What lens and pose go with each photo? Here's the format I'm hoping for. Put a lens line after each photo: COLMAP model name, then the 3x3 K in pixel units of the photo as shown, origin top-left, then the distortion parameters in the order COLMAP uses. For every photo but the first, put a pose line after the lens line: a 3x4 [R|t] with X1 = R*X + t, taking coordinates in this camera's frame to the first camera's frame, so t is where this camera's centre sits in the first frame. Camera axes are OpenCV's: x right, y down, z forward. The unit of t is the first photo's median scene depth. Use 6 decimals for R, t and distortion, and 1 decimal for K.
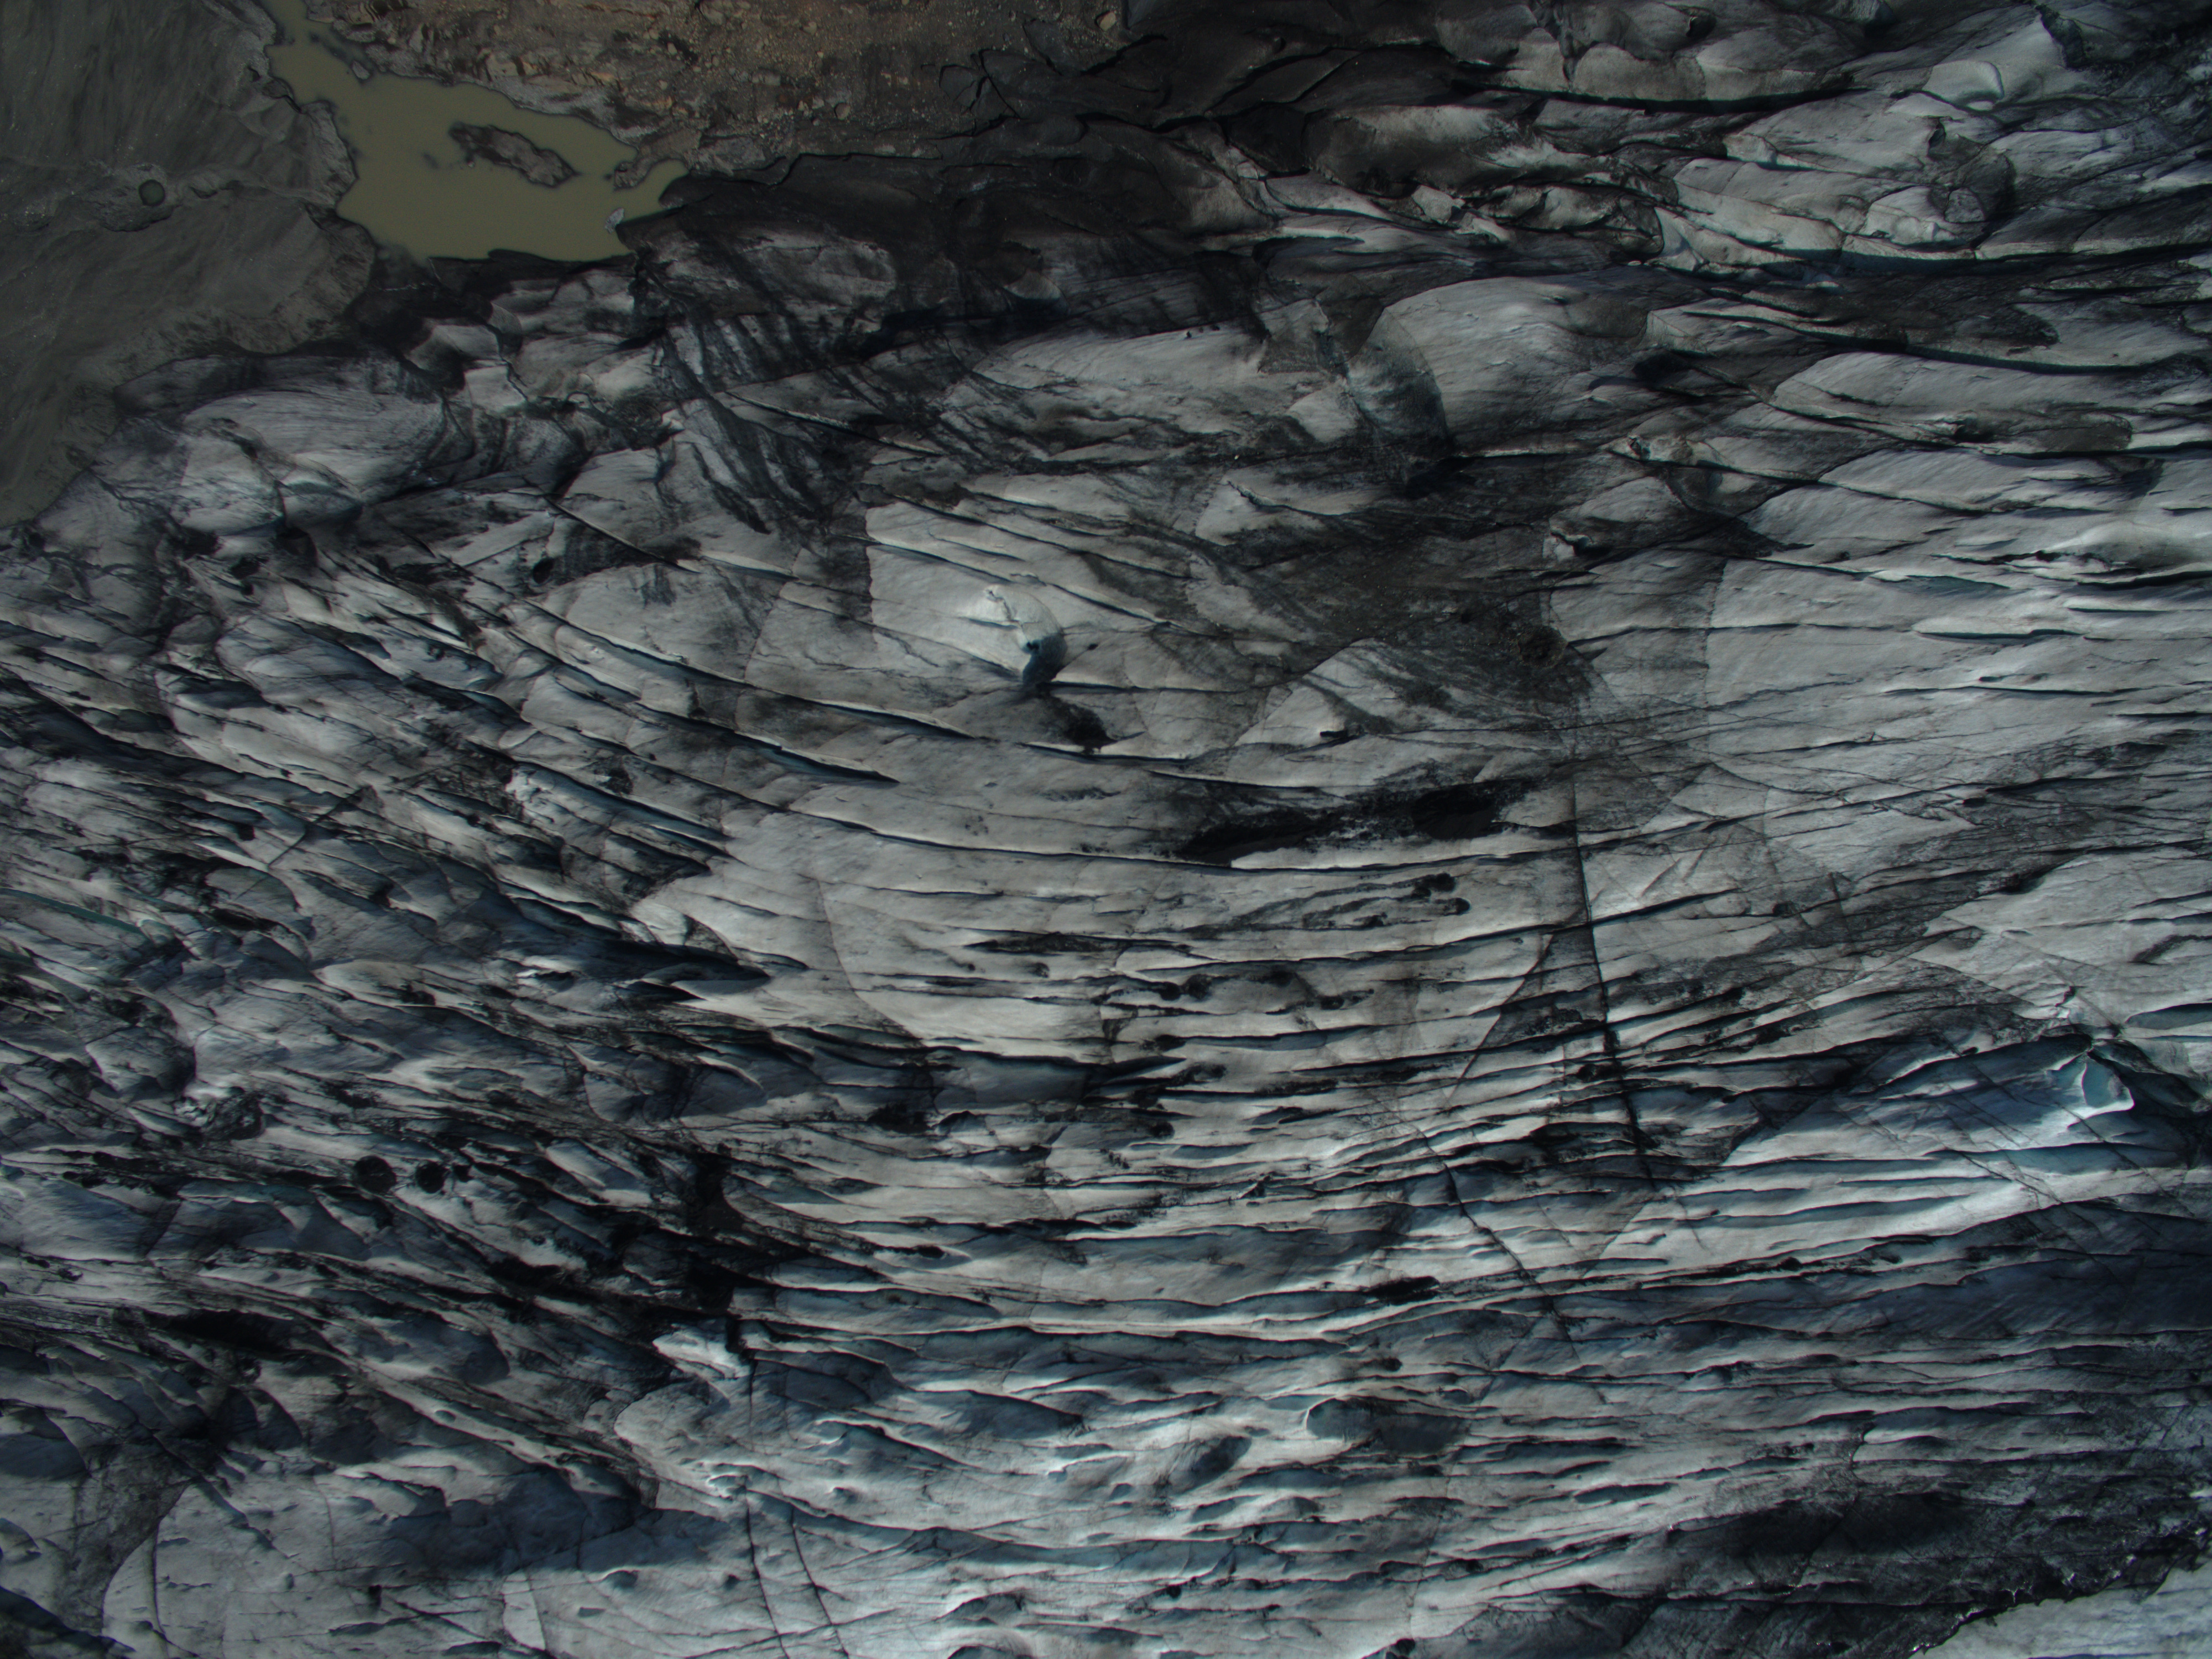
lens RADIAL K [[1327.0, 0, 1121.1], [0, 1327.0, 815.8], [0, 0, 1]] dist [-0.127234, 0.107552]
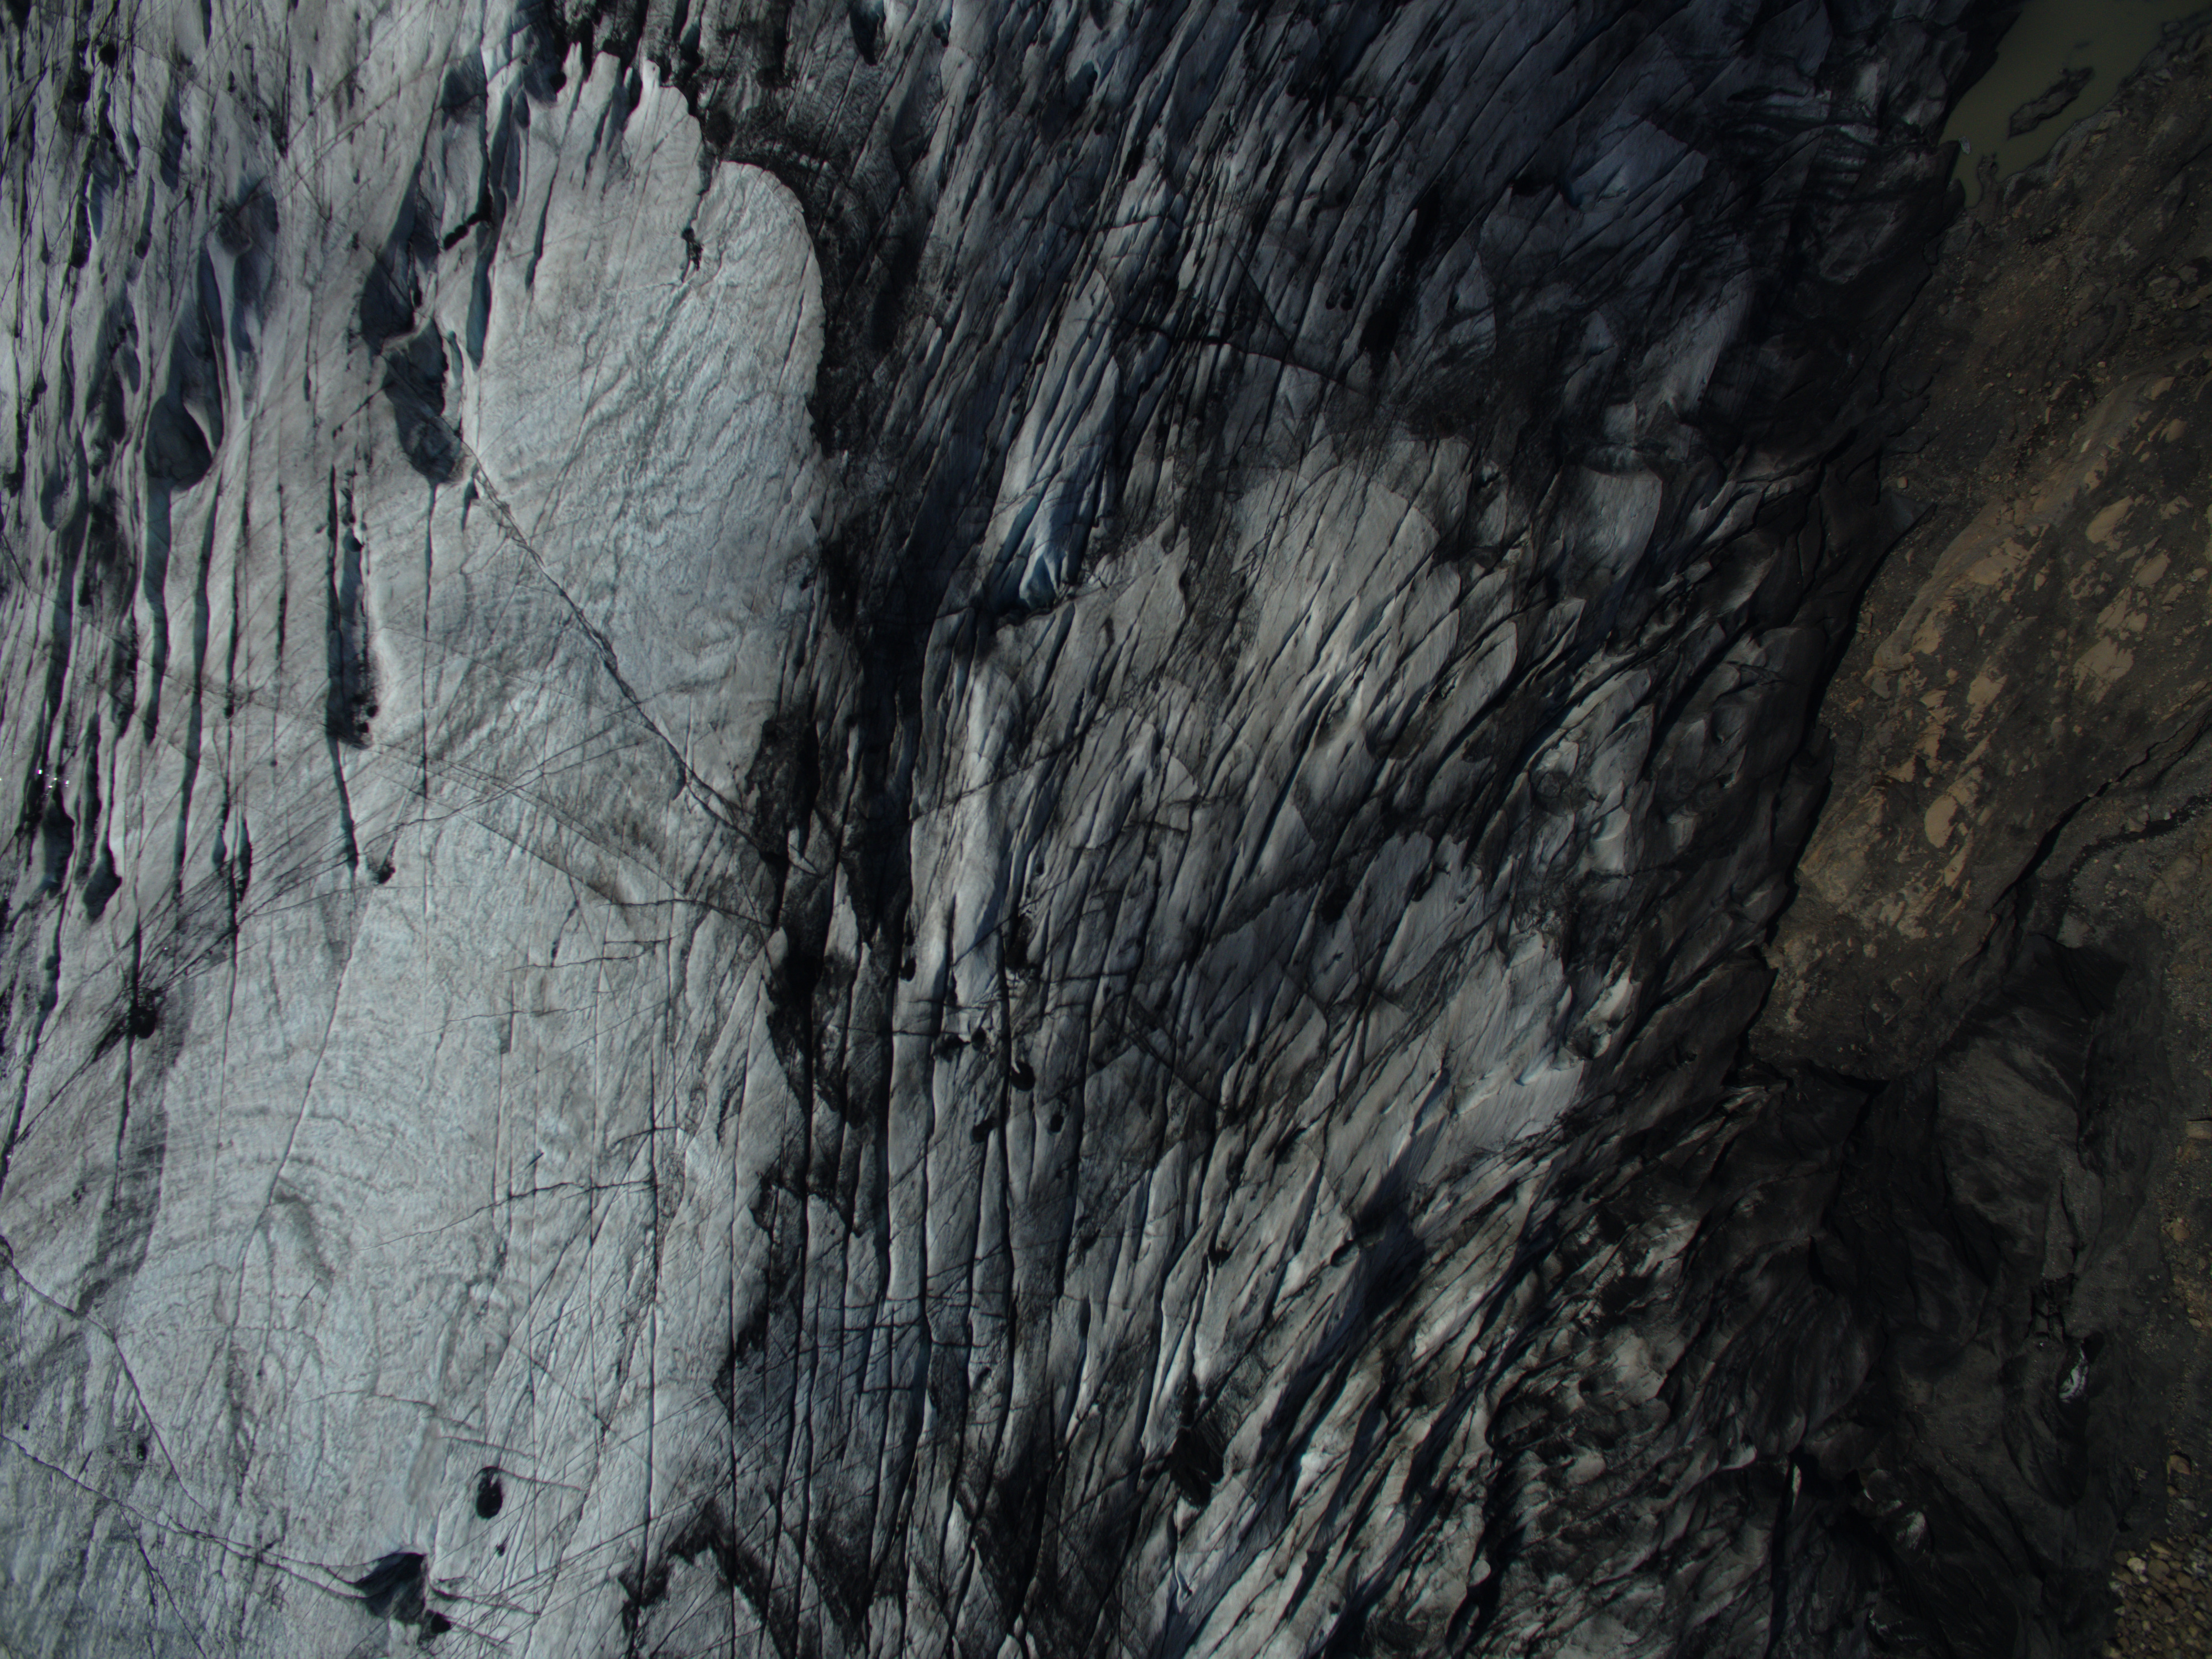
lens RADIAL K [[1309.1, 0, 1122.1], [0, 1309.1, 818.8], [0, 0, 1]] dist [-0.114084, 0.095734]
pose [[-0.502577, 0.862490, 0.059387, 0.828983], [-0.864443, -0.502326, -0.020173, 0.004275], [0.012433, -0.061475, 0.998031, -0.615967]]
